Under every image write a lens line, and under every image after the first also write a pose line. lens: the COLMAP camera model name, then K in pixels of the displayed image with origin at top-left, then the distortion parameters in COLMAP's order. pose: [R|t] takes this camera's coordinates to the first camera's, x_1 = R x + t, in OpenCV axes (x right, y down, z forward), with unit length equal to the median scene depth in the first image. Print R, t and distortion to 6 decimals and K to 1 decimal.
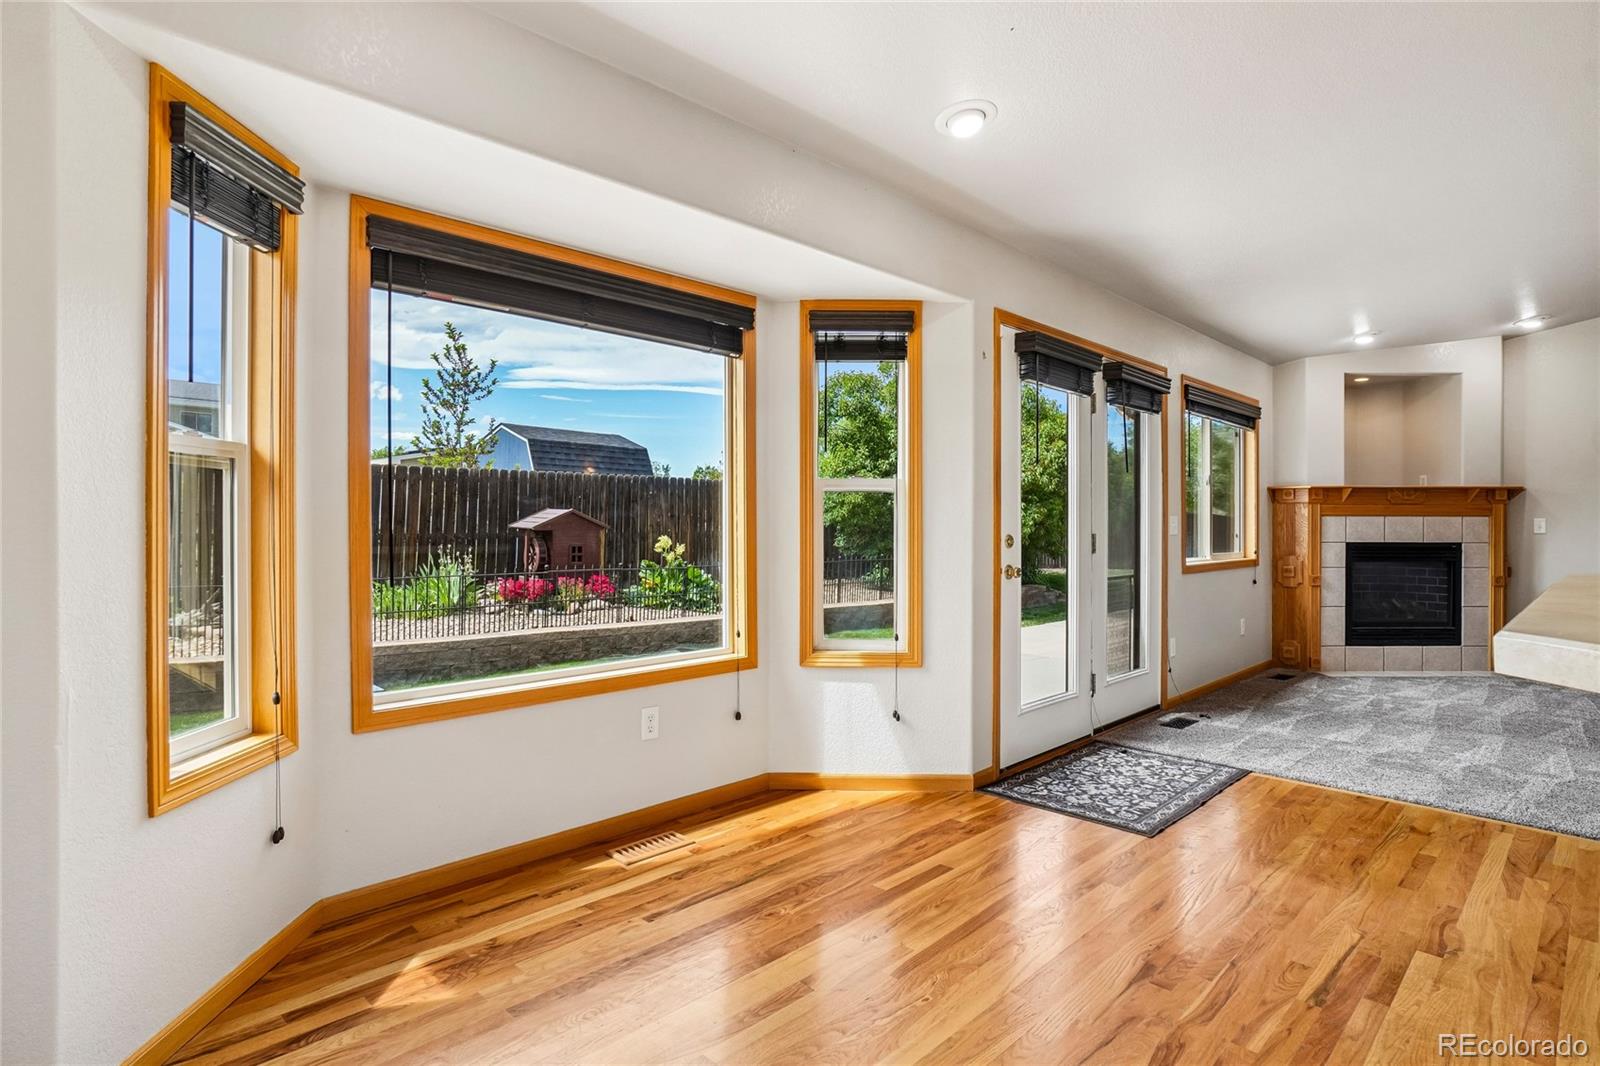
lens RADIAL K [[820.3, 0, 785.3], [0, 820.3, 523.9], [0, 0, 1]] dist [-0.017272, 0.000757]
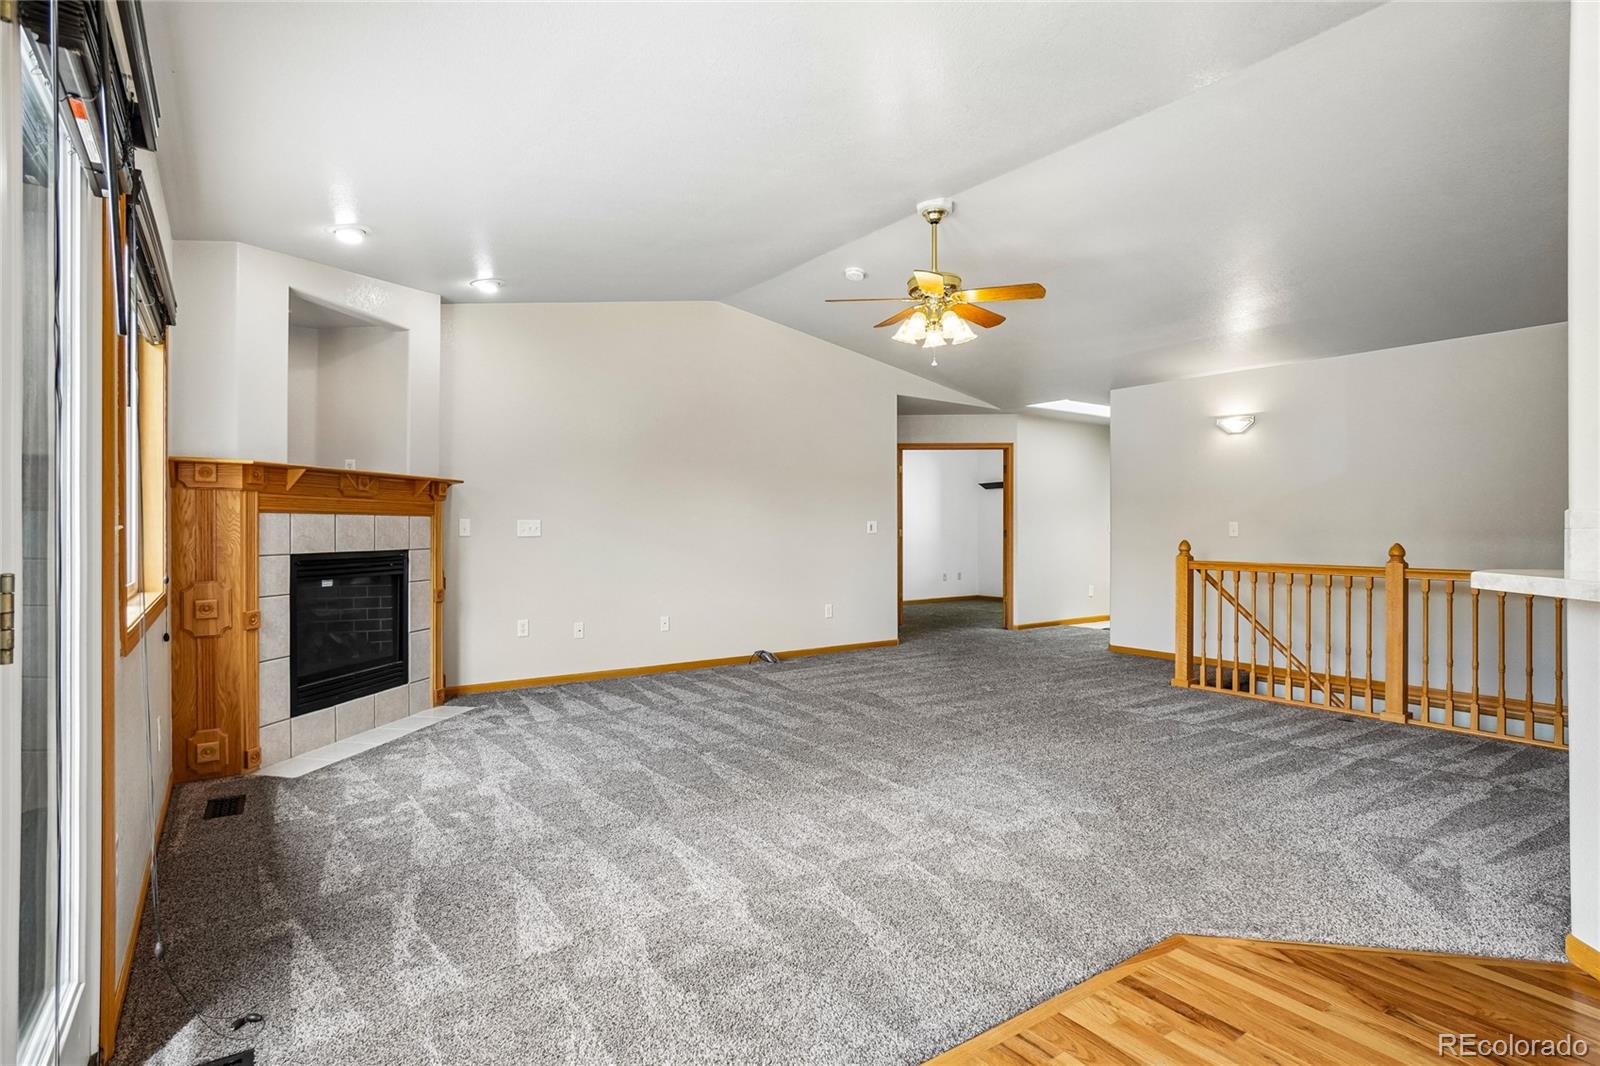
lens RADIAL K [[820.3, 0, 797.0], [0, 820.3, 528.0], [0, 0, 1]] dist [-0.017272, 0.000757]
pose [[0.171356, -0.001492, 0.985208, 0.133090], [-0.002321, 0.999995, 0.001918, 0.000189], [-0.985206, -0.002615, 0.171352, 0.503696]]
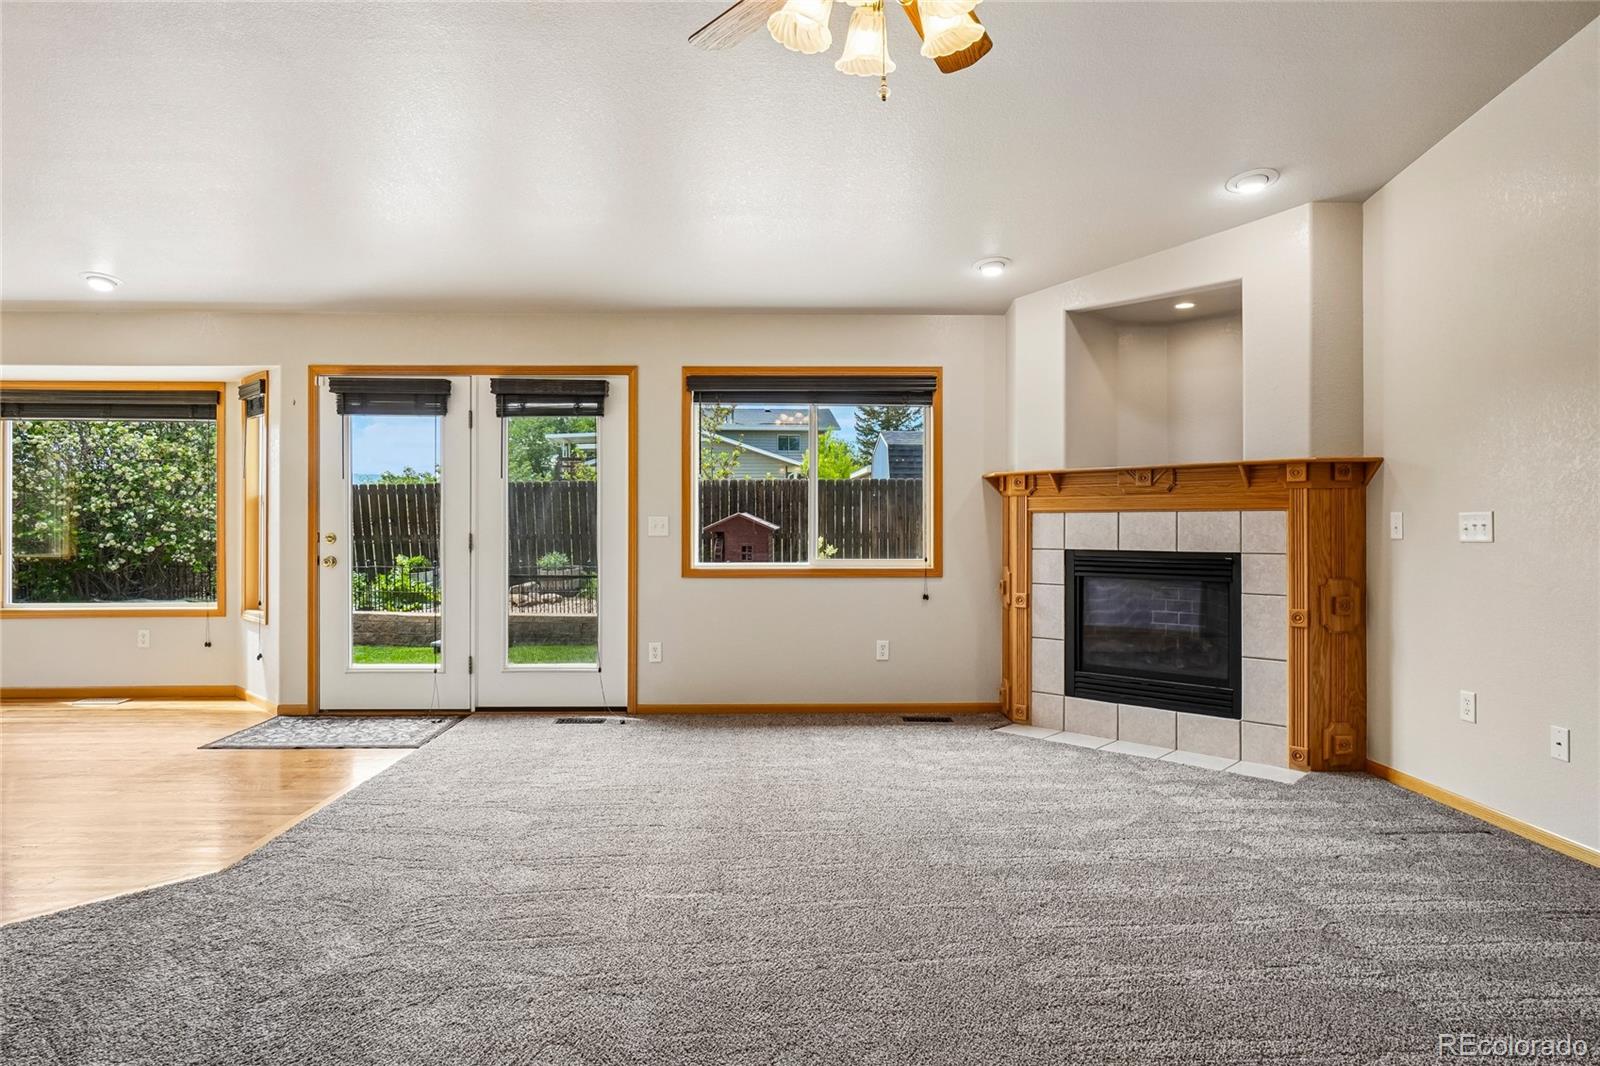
lens RADIAL K [[899.3, 0, 801.1], [0, 899.3, 524.7], [0, 0, 1]] dist [-0.011918, 0.007999]
pose [[0.726804, -0.002612, -0.686839, 1.058860], [0.002091, 0.999997, -0.001590, 0.001946], [0.686841, -0.000281, 0.726807, 0.273778]]
